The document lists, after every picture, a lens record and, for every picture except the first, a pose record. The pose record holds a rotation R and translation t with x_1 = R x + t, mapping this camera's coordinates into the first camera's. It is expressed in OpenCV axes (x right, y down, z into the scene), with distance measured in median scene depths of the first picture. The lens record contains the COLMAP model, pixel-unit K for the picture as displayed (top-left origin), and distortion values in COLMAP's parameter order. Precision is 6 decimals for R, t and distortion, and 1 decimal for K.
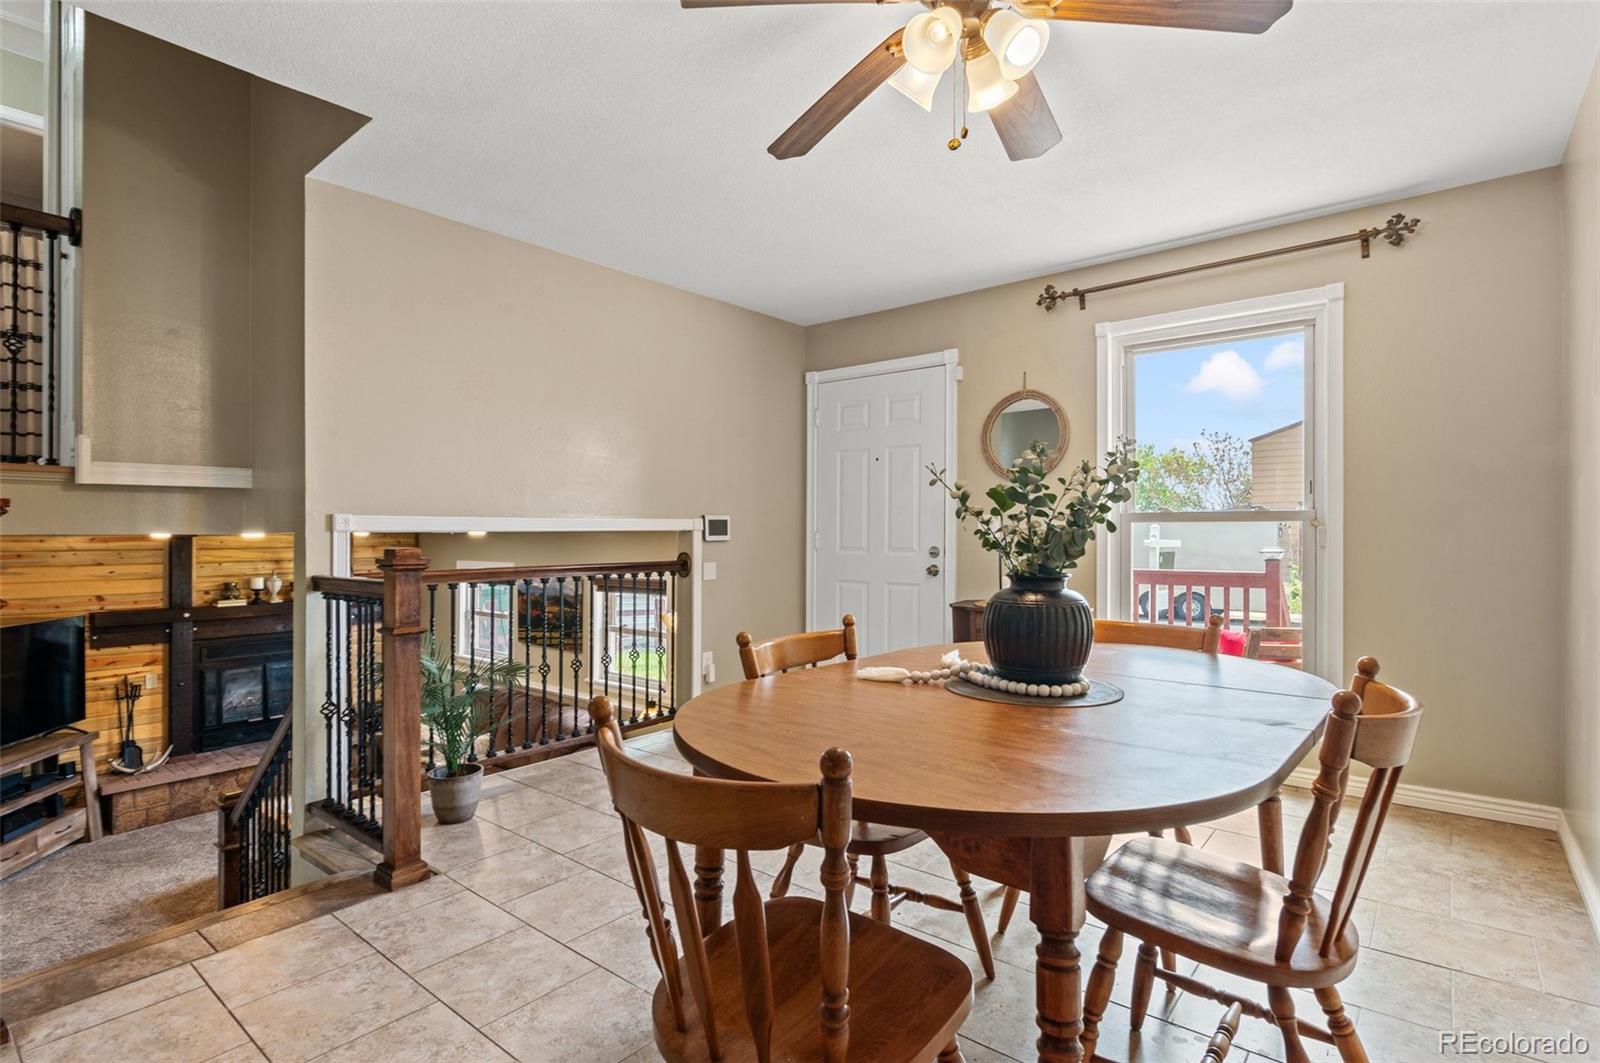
lens RADIAL K [[783.2, 0, 800.0], [0, 783.2, 531.5], [0, 0, 1]] dist [-0.011865, 0.000302]
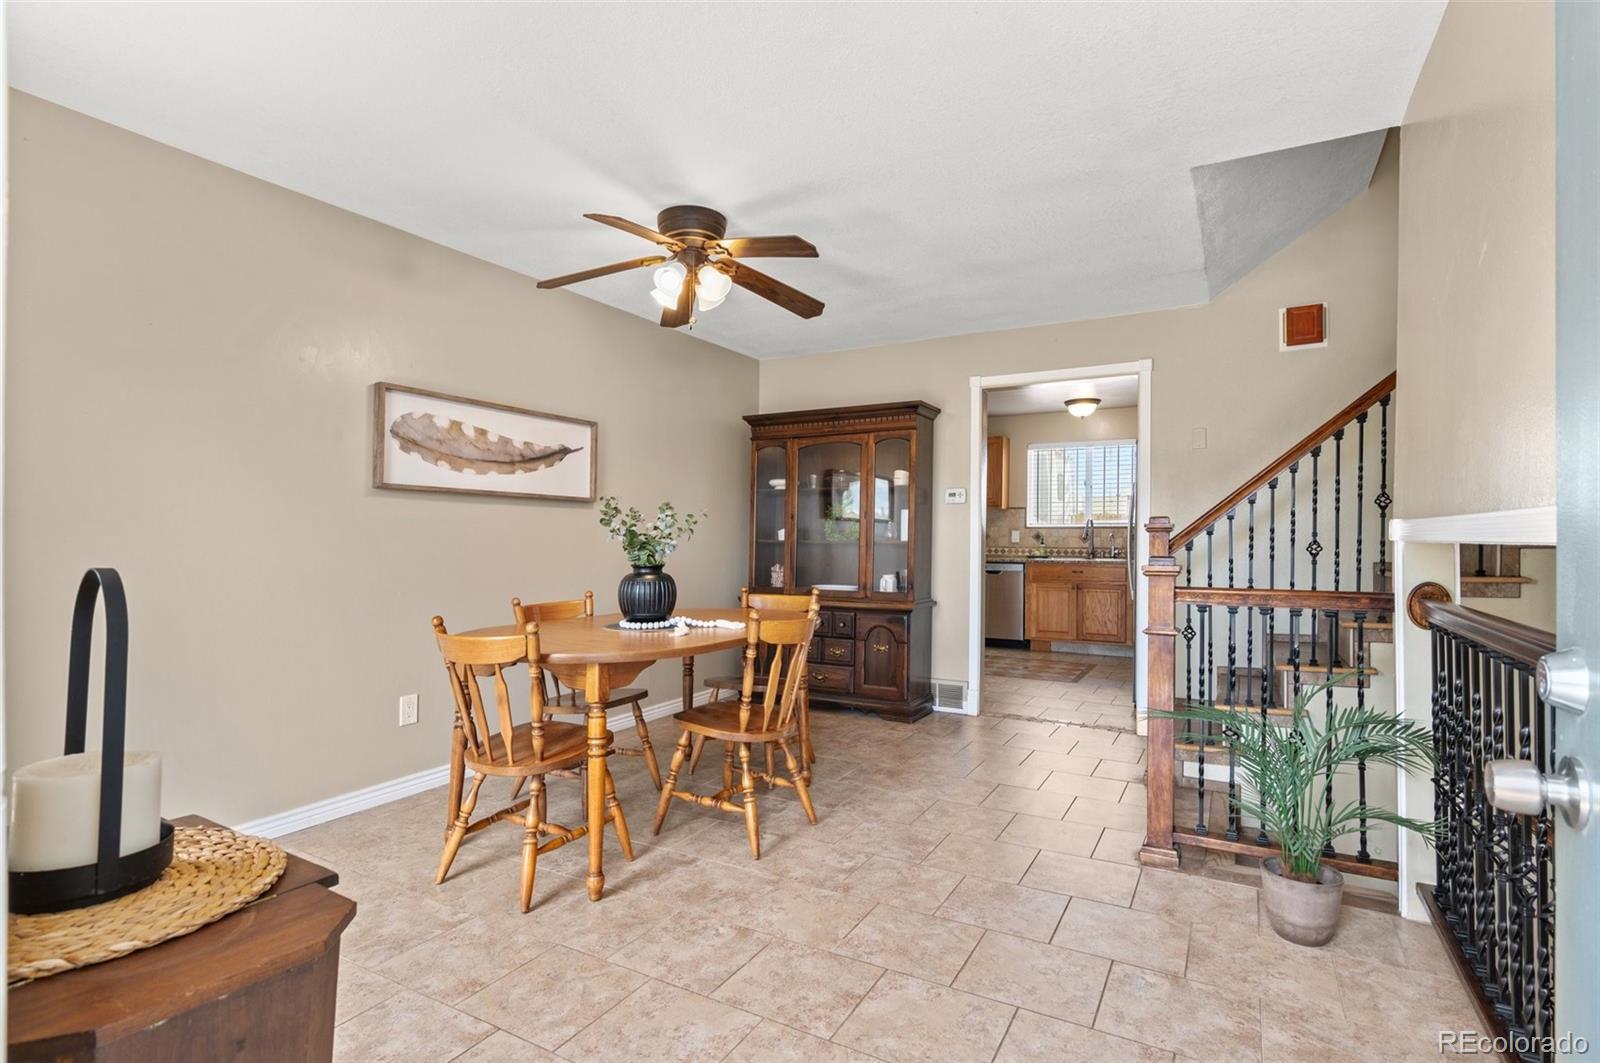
lens RADIAL K [[795.6, 0, 800.0], [0, 795.6, 531.5], [0, 0, 1]] dist [0.015475, -0.000286]
pose [[-0.985932, 0.000740, -0.167147, 0.087424], [0.002116, 0.999965, -0.008056, -0.003481], [0.167135, -0.008297, -0.985899, 0.984387]]
